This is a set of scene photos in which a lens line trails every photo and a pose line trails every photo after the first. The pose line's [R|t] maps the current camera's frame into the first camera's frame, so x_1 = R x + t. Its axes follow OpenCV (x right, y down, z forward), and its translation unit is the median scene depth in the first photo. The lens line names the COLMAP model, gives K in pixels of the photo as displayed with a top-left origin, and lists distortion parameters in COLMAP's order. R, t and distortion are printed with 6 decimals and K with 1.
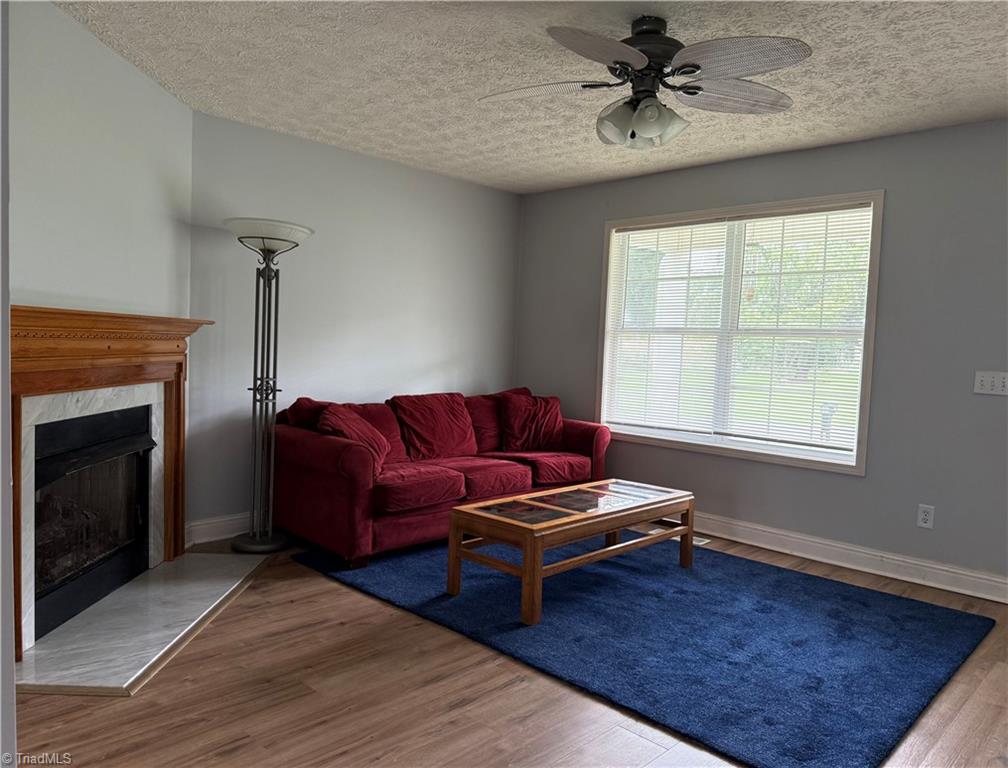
lens RADIAL K [[728.1, 0, 508.6], [0, 728.1, 384.9], [0, 0, 1]] dist [-0.002872, -0.007453]
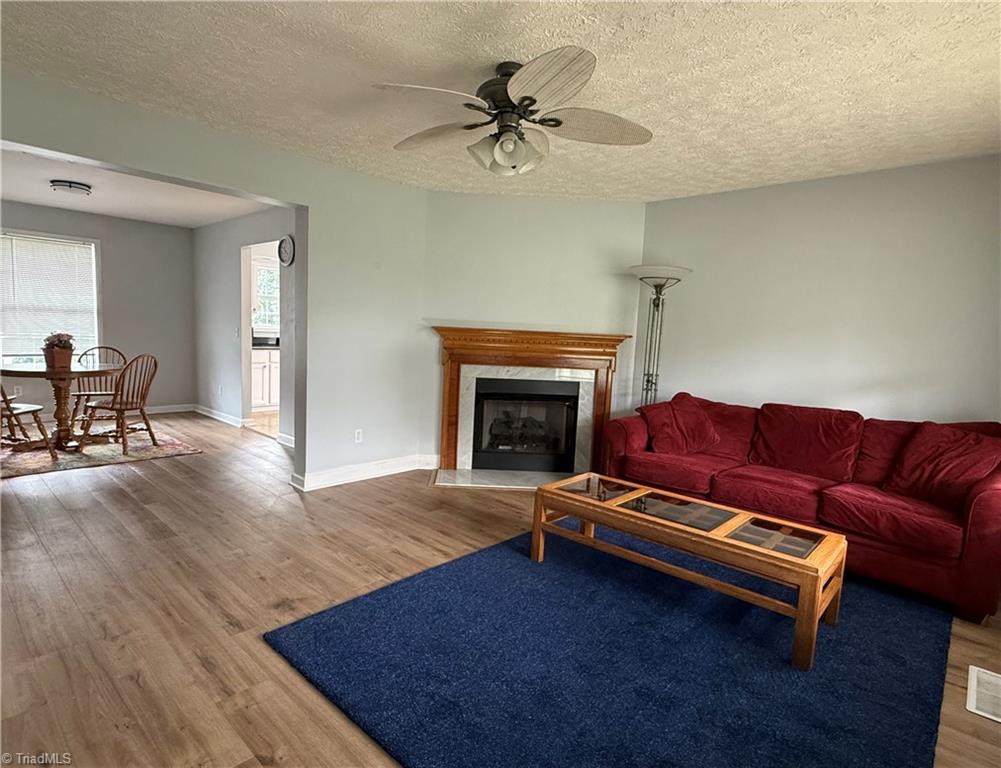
lens RADIAL K [[533.9, 0, 491.7], [0, 533.9, 380.3], [0, 0, 1]] dist [-0.001559, 0.001347]
pose [[0.031848, 0.050956, -0.998193, 0.829688], [-0.109692, 0.992845, 0.047183, -0.014872], [0.993455, 0.107991, 0.037209, 0.753760]]
